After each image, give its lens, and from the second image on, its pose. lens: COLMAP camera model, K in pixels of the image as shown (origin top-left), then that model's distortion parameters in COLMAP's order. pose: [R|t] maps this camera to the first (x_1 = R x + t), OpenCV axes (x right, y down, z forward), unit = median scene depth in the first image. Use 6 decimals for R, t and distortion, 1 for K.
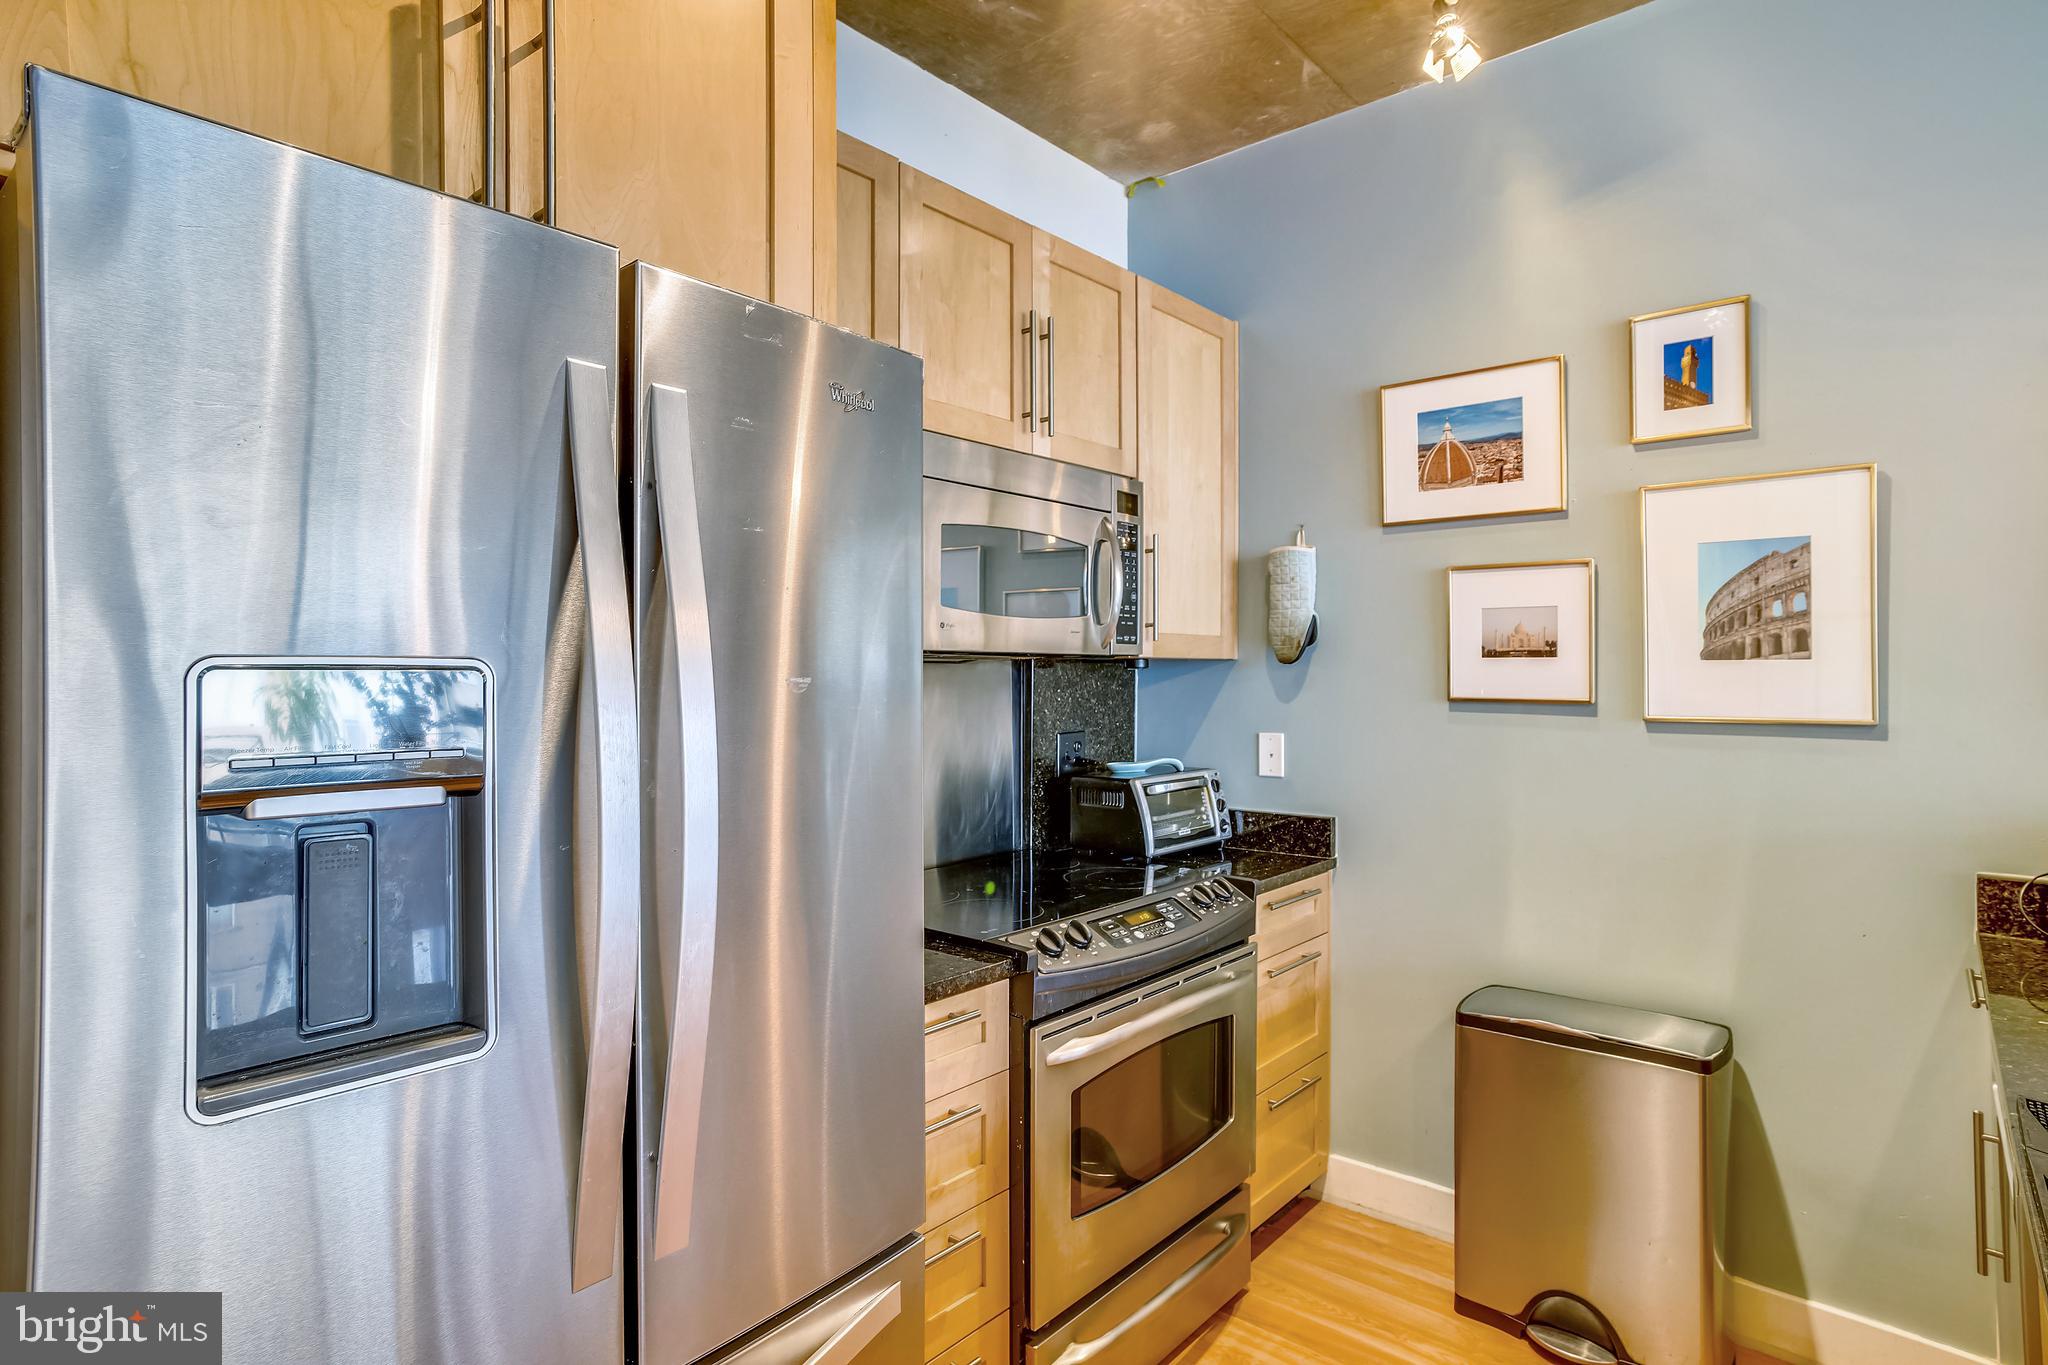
lens RADIAL K [[1073.0, 0, 1024.0], [0, 1073.0, 682.5], [0, 0, 1]] dist [0.001532, 0.000854]
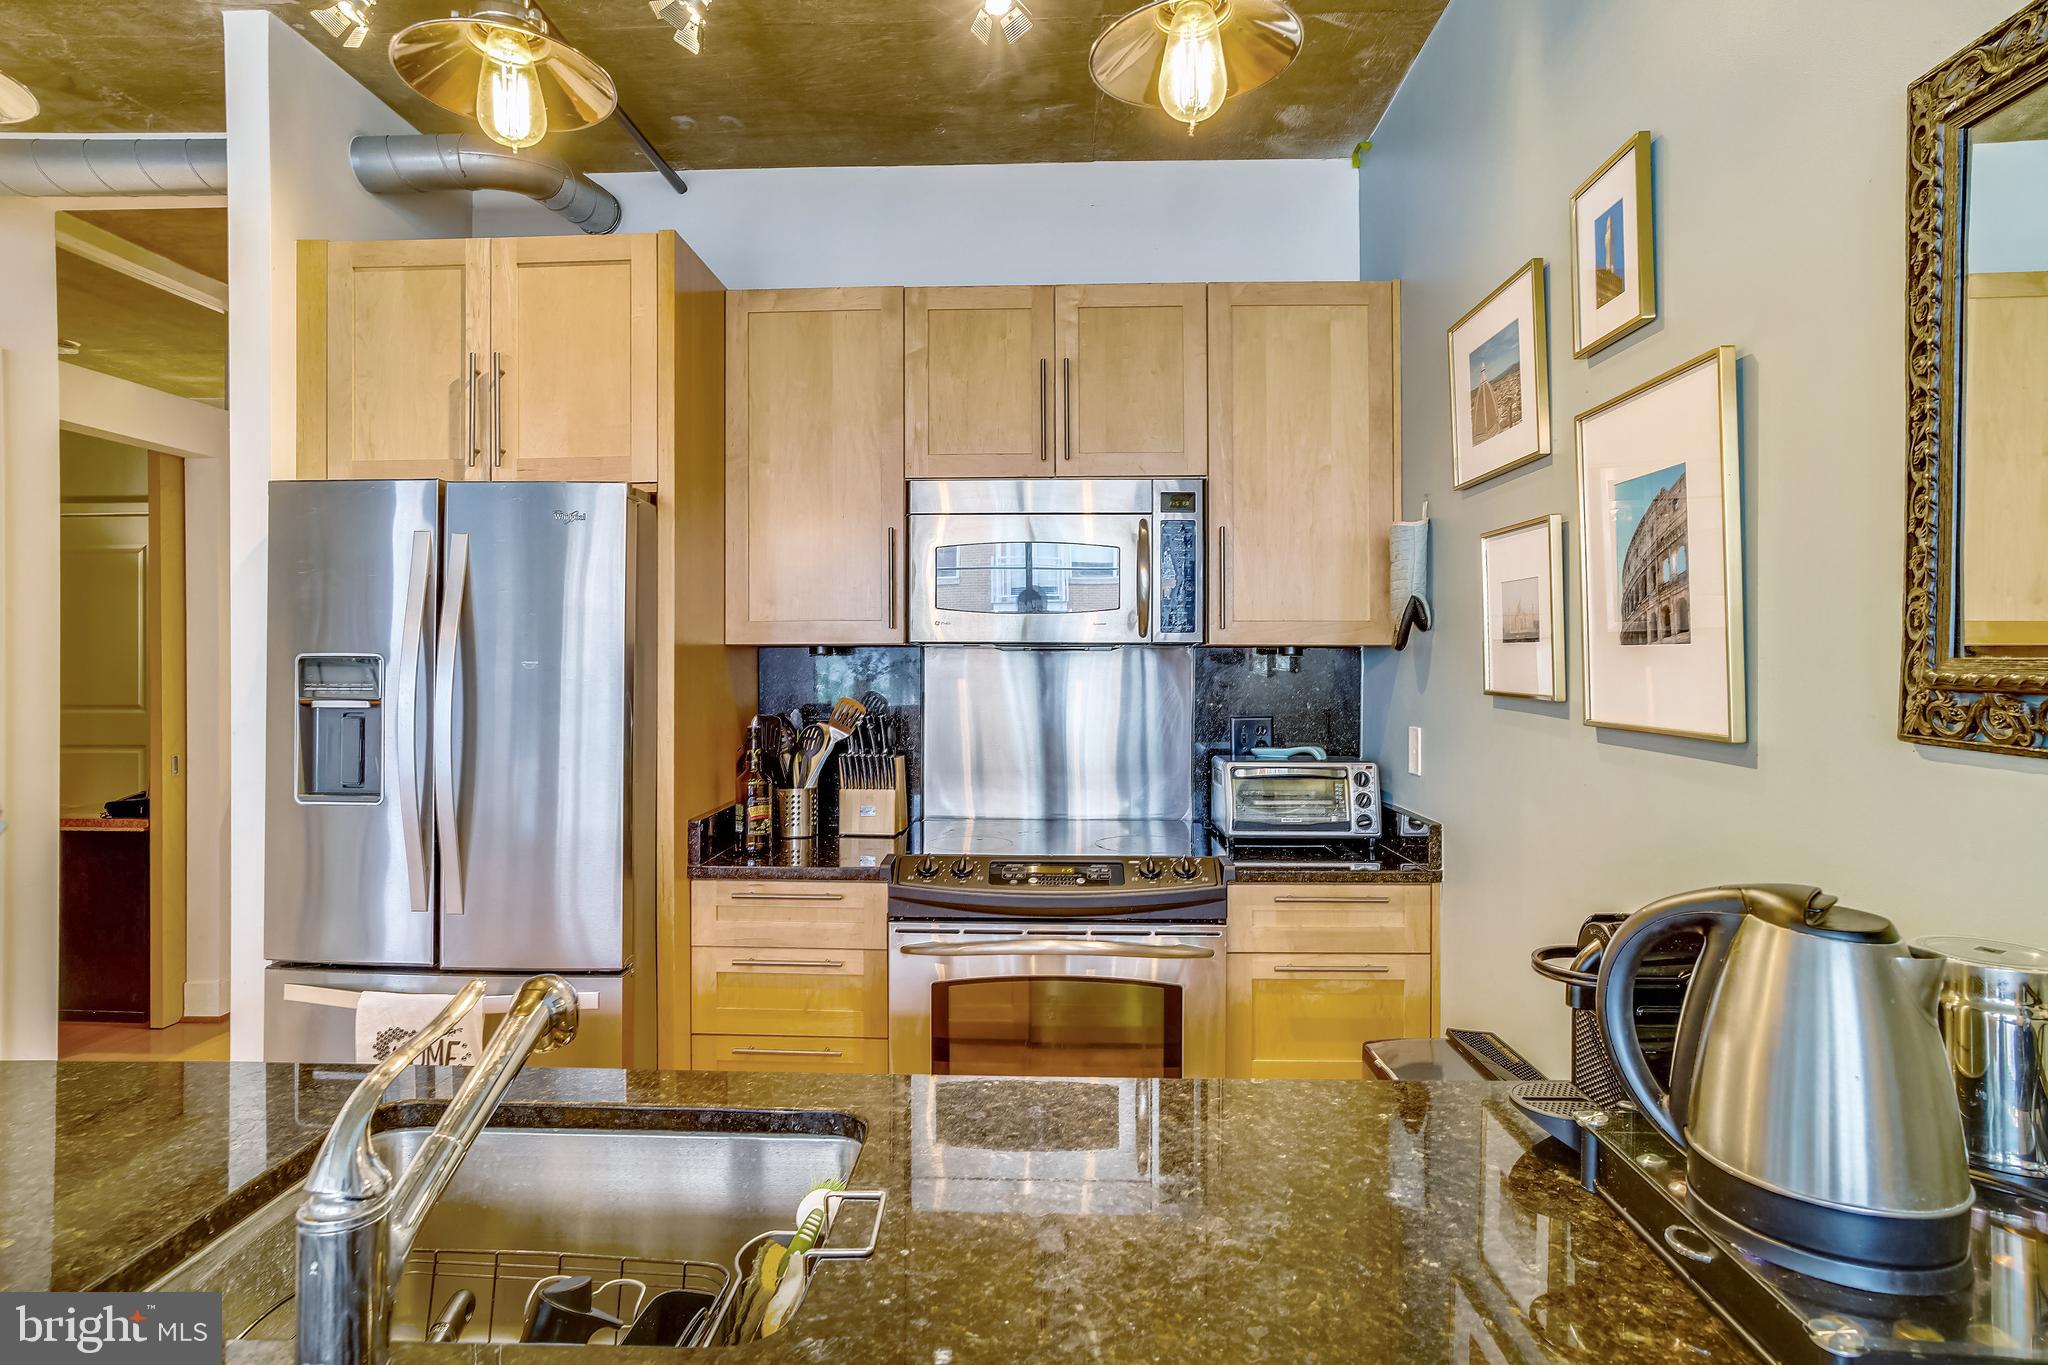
lens RADIAL K [[1073.0, 0, 1024.0], [0, 1073.0, 682.5], [0, 0, 1]] dist [0.001532, 0.000854]
pose [[0.619786, 0.023098, -0.784431, 0.935123], [-0.014094, 0.999733, 0.018301, -0.002908], [0.784645, -0.000287, 0.619946, 0.227311]]
